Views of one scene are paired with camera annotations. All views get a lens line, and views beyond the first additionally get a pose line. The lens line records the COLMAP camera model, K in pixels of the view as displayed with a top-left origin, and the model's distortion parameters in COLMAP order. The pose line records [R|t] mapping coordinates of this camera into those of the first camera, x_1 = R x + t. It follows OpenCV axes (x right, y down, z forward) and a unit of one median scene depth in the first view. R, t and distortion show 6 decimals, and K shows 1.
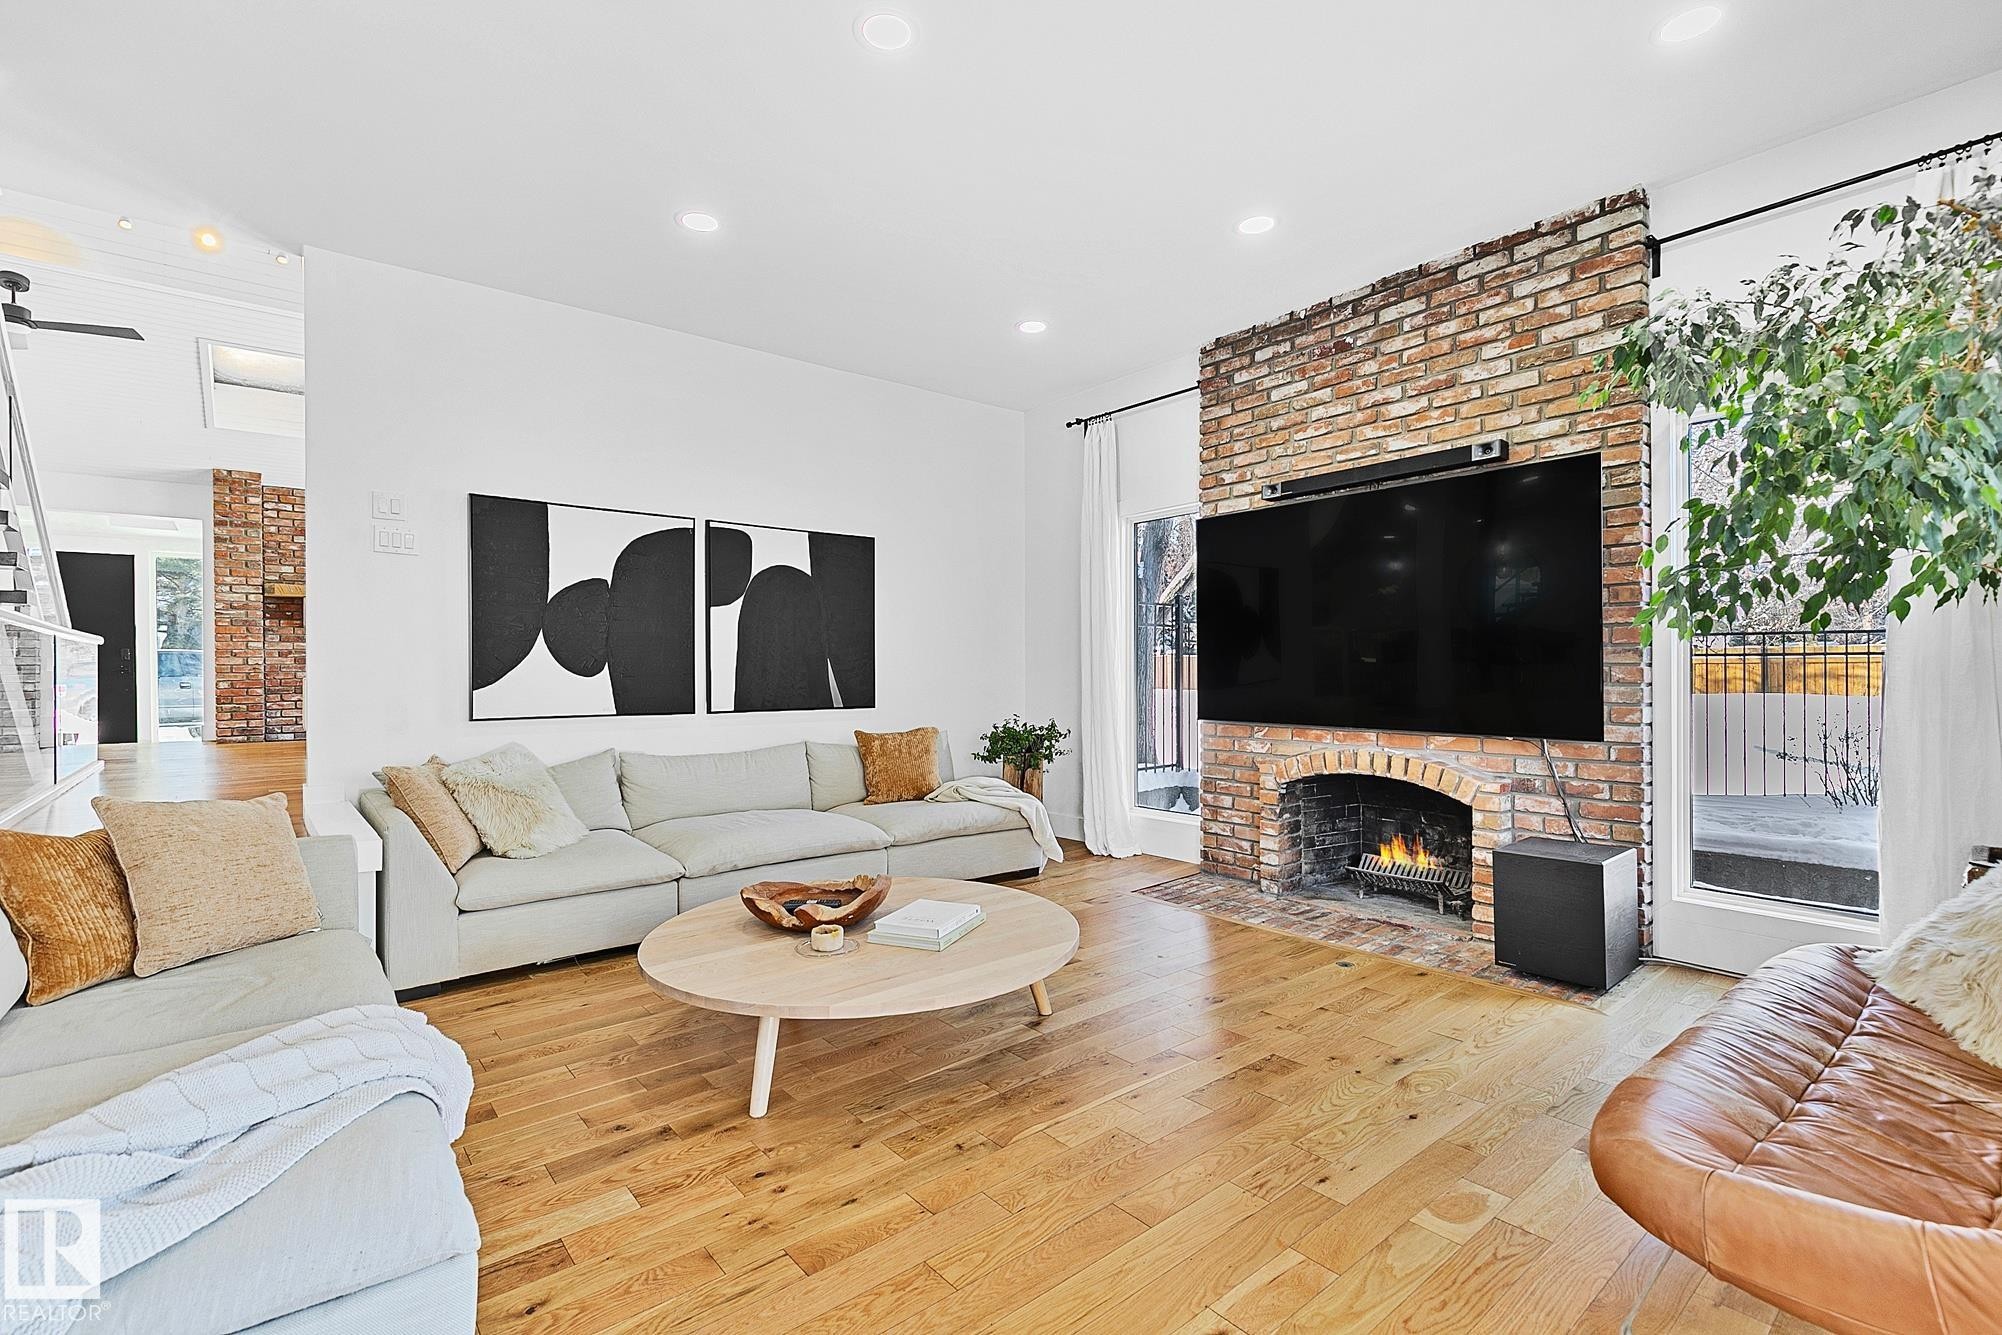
lens RADIAL K [[908.9, 0, 1001.0], [0, 908.9, 667.5], [0, 0, 1]] dist [0.001028, -0.000308]
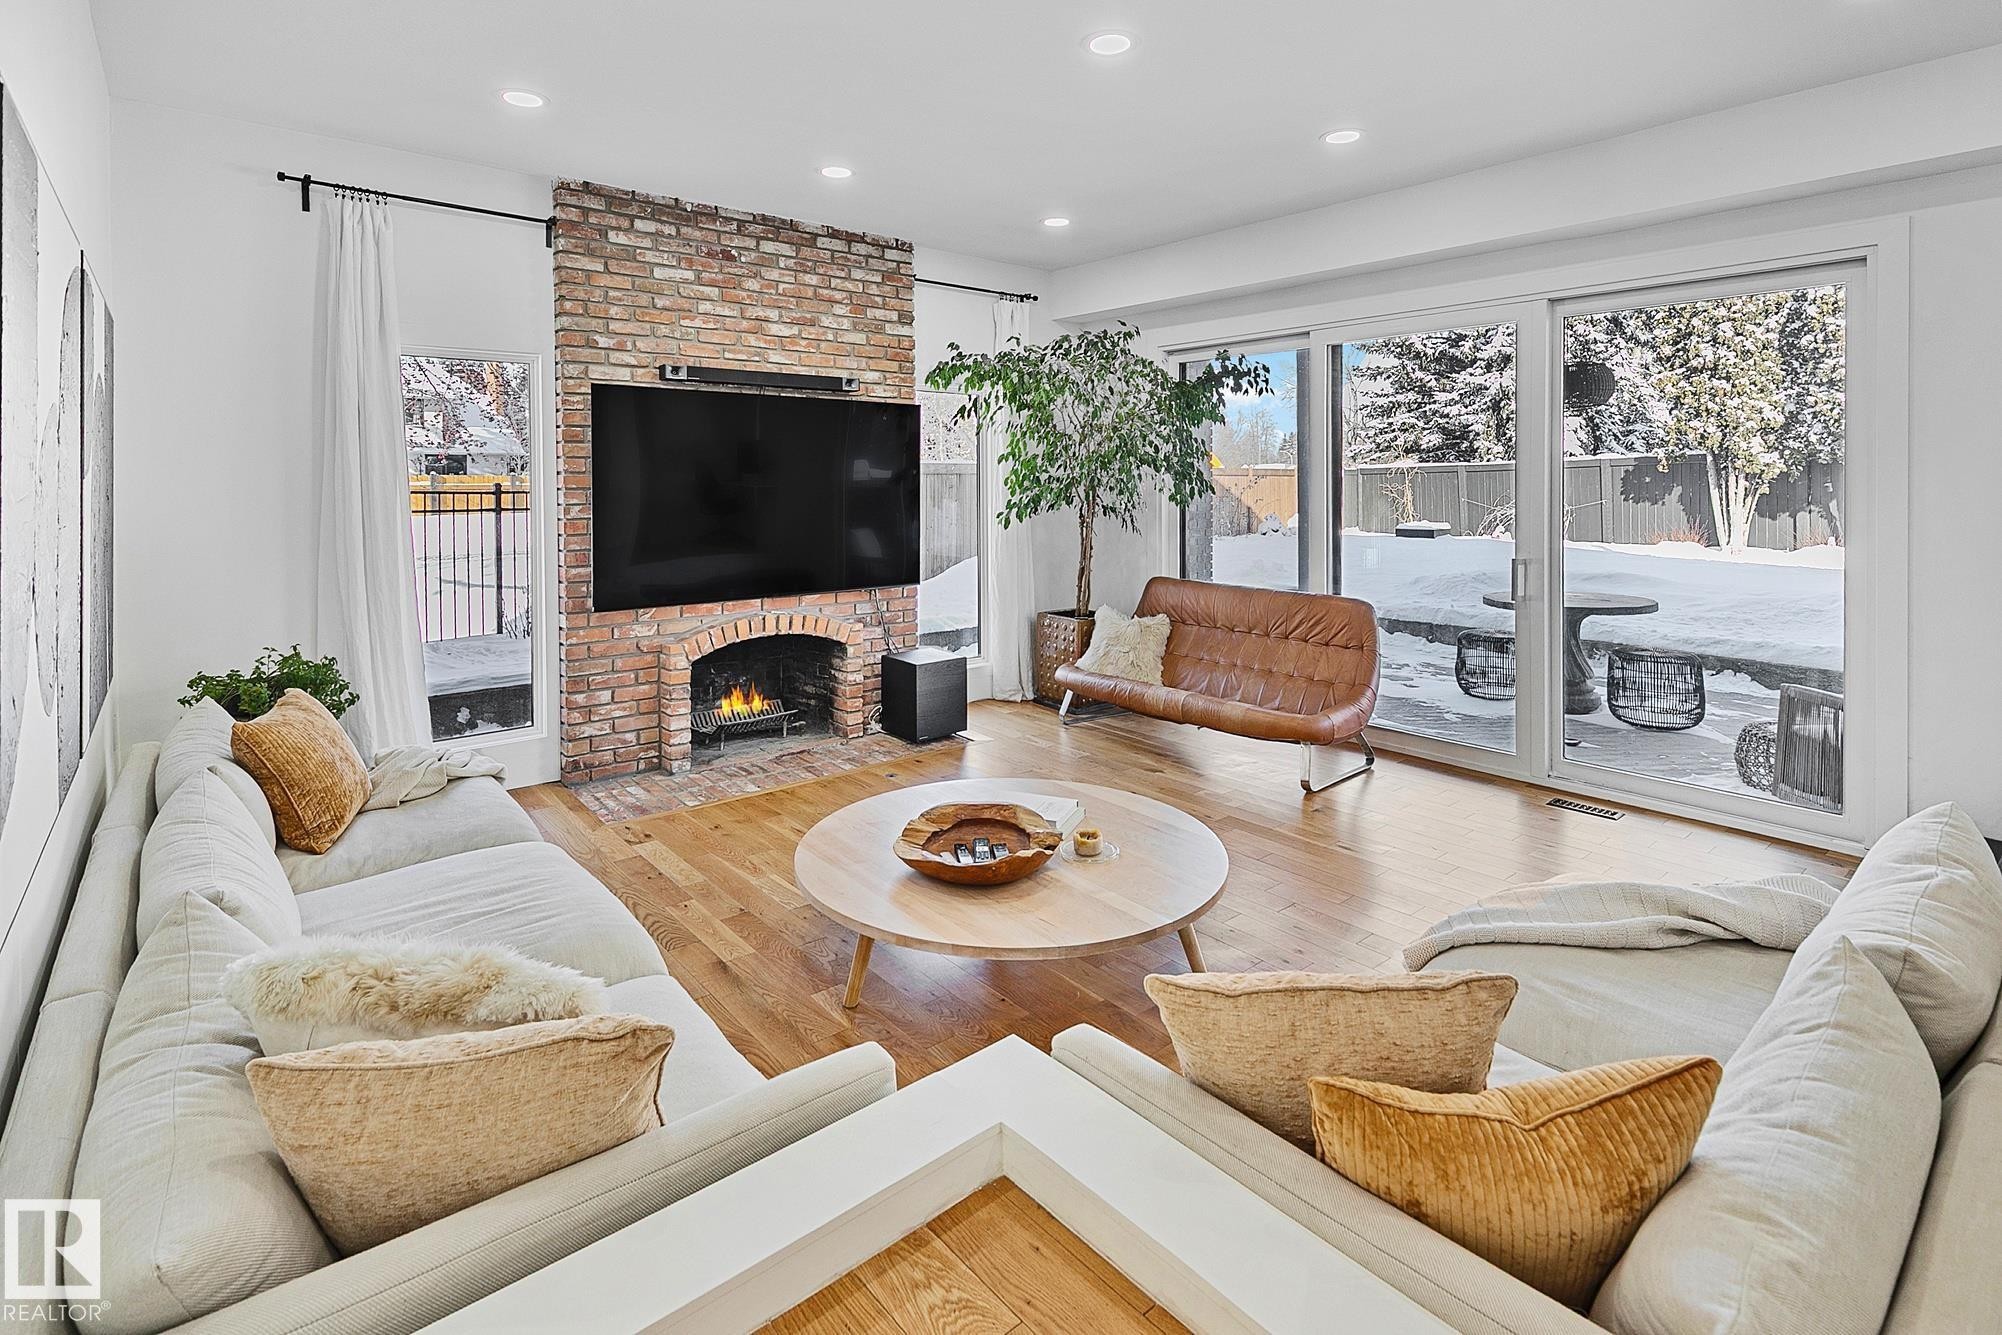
lens RADIAL K [[938.2, 0, 999.7], [0, 938.2, 492.3], [0, 0, 1]] dist [-0.000331, -0.000268]
pose [[-0.010574, 0.000437, 0.999944, -0.774047], [0.001256, 0.999999, -0.000424, -0.063079], [-0.999943, 0.001251, -0.010575, 0.681141]]
